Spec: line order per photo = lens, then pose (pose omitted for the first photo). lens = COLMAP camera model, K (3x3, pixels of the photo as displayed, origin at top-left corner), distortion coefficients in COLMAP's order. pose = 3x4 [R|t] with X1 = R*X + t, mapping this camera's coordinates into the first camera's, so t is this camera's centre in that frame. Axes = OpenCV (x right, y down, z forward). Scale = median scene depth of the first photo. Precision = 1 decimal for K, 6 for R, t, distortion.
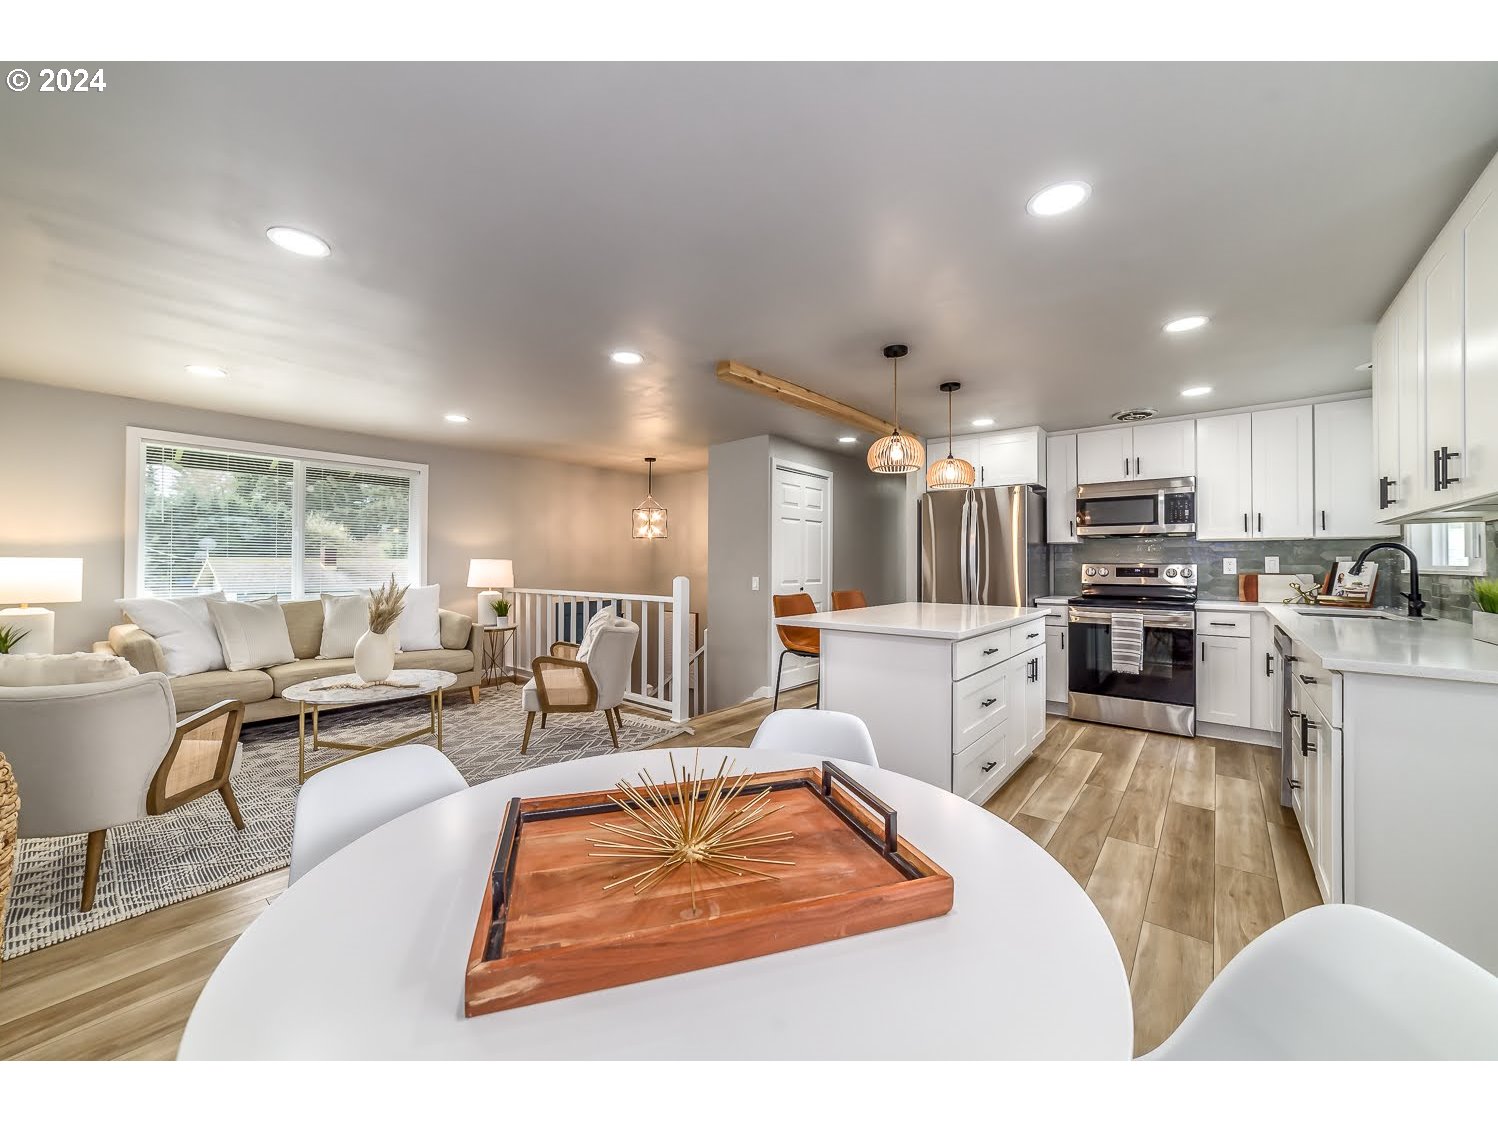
lens RADIAL K [[568.4, 0, 748.3], [0, 568.4, 559.9], [0, 0, 1]] dist [-0.014336, 0.002796]
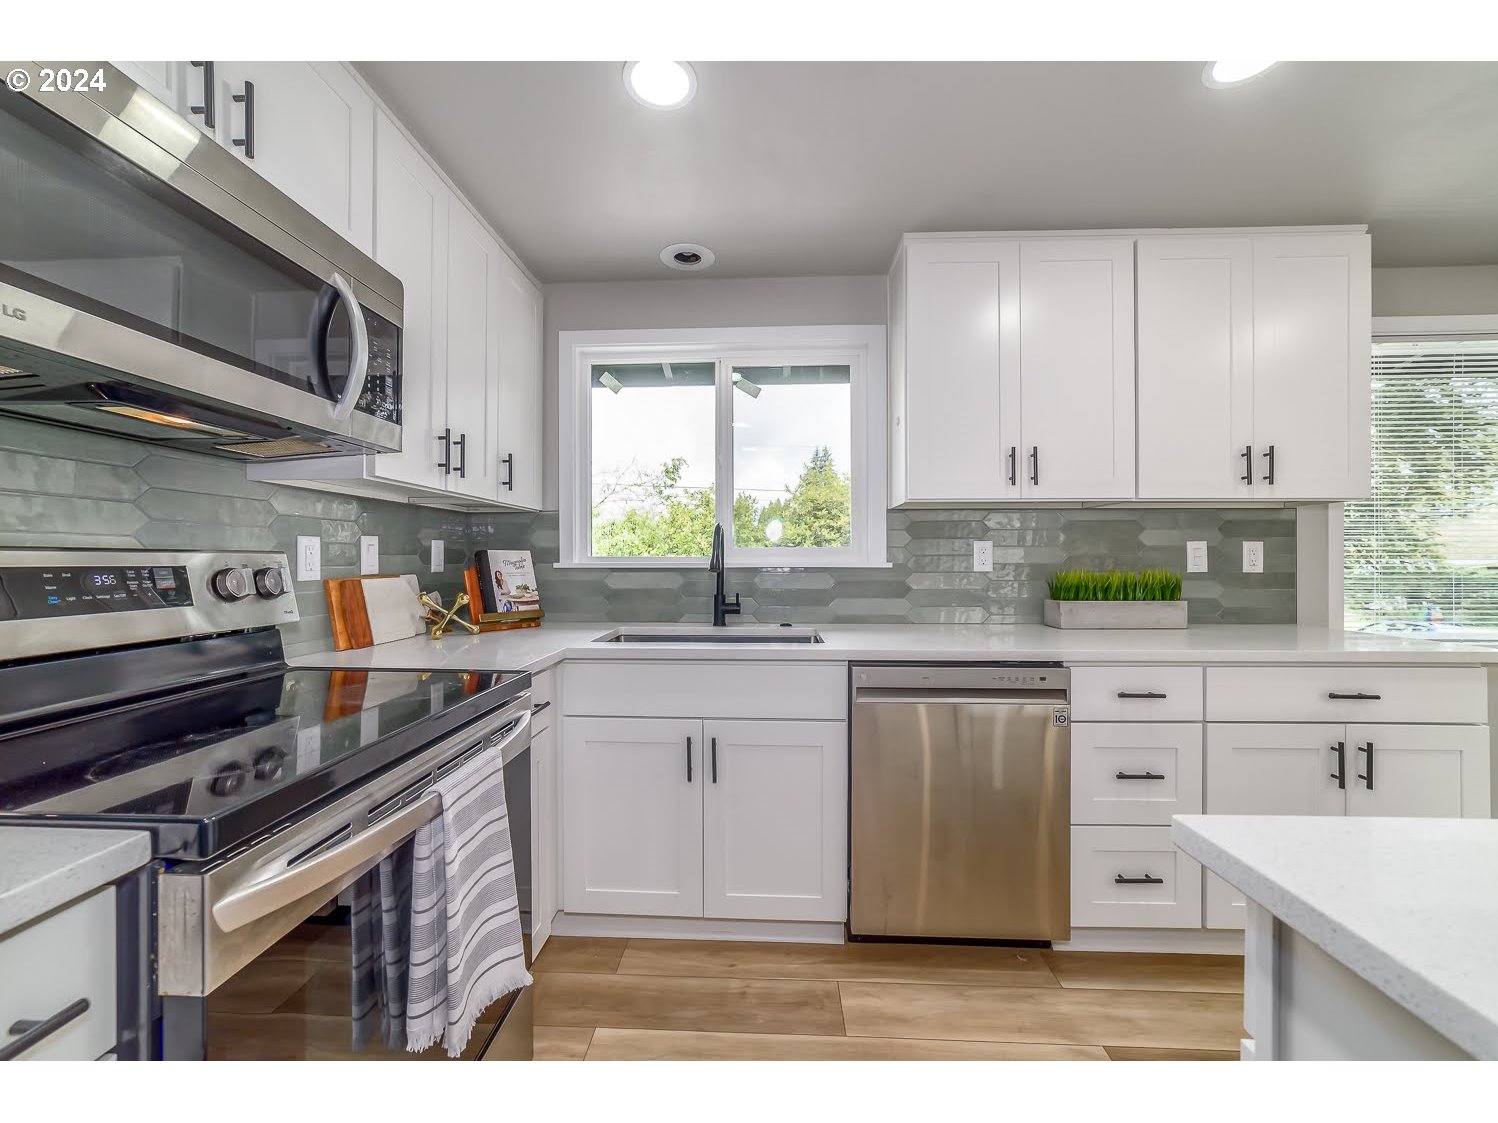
lens RADIAL K [[568.4, 0, 748.6], [0, 568.4, 563.4], [0, 0, 1]] dist [-0.014336, 0.002796]
pose [[-0.606233, -0.006848, 0.795258, 0.435403], [-0.007260, 0.999969, 0.003076, 0.012347], [-0.795254, -0.003909, -0.606264, 1.088525]]
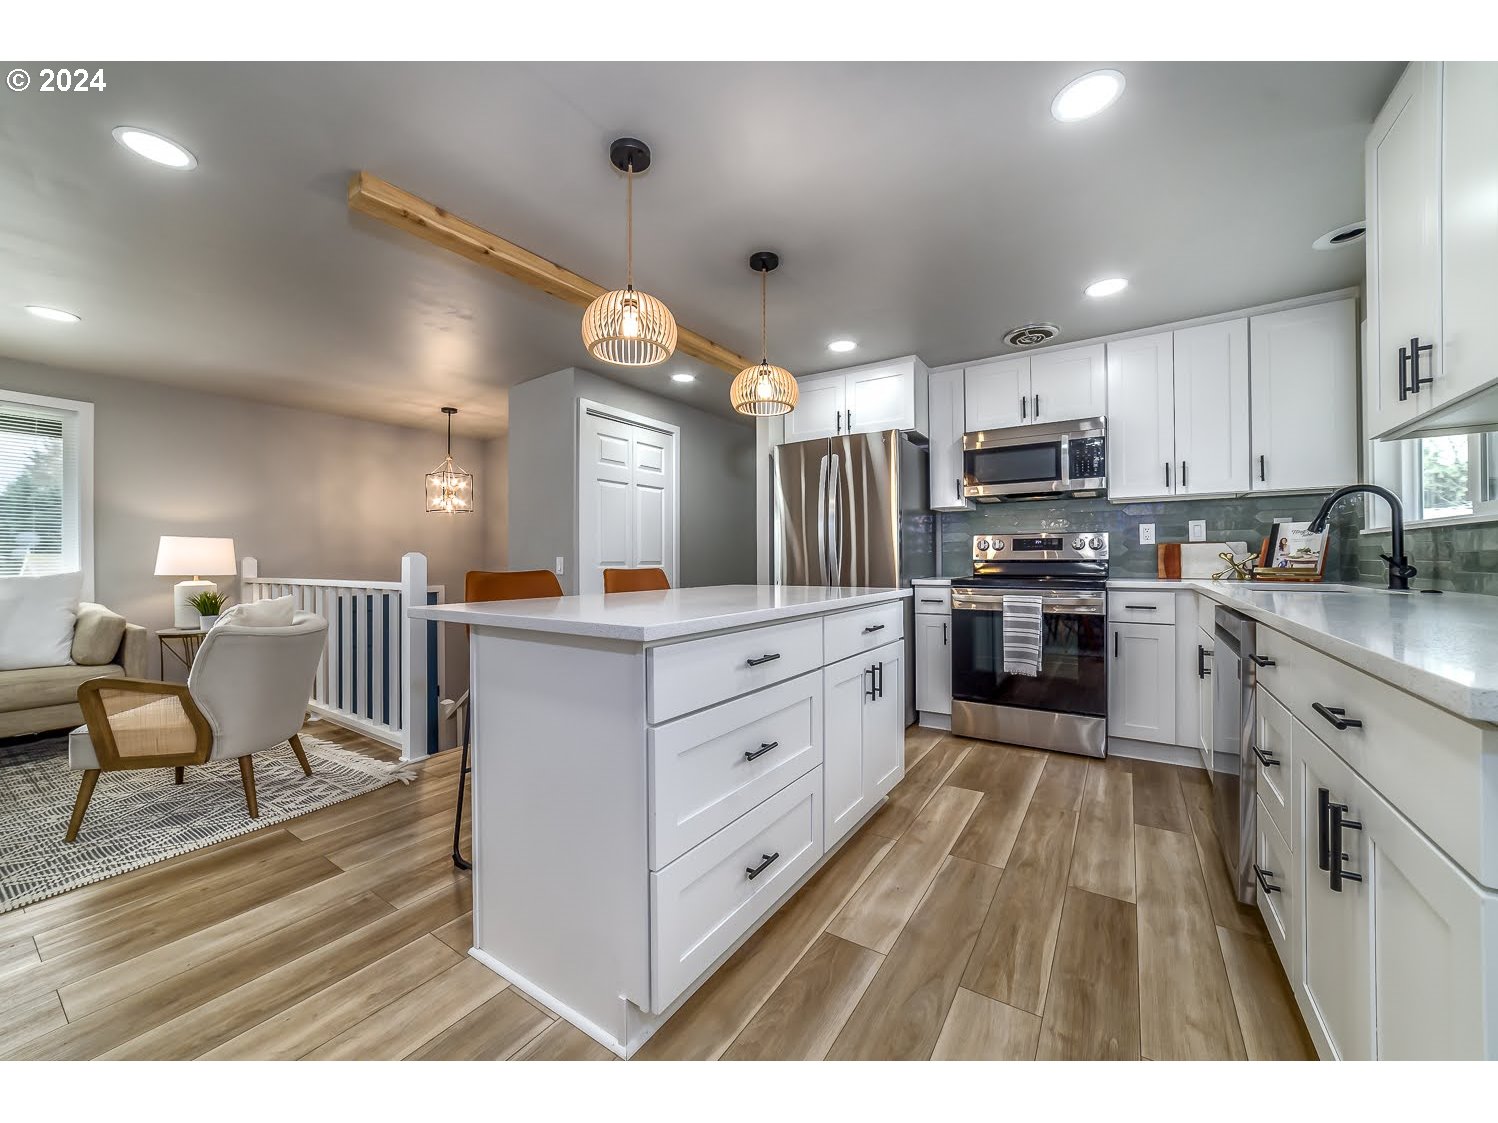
lens RADIAL K [[568.4, 0, 746.4], [0, 568.4, 559.7], [0, 0, 1]] dist [-0.014336, 0.002796]
pose [[0.994760, -0.009930, 0.101758, 0.234154], [0.009144, 0.999925, 0.008184, 0.038533], [-0.101832, -0.007211, 0.994775, 0.293765]]
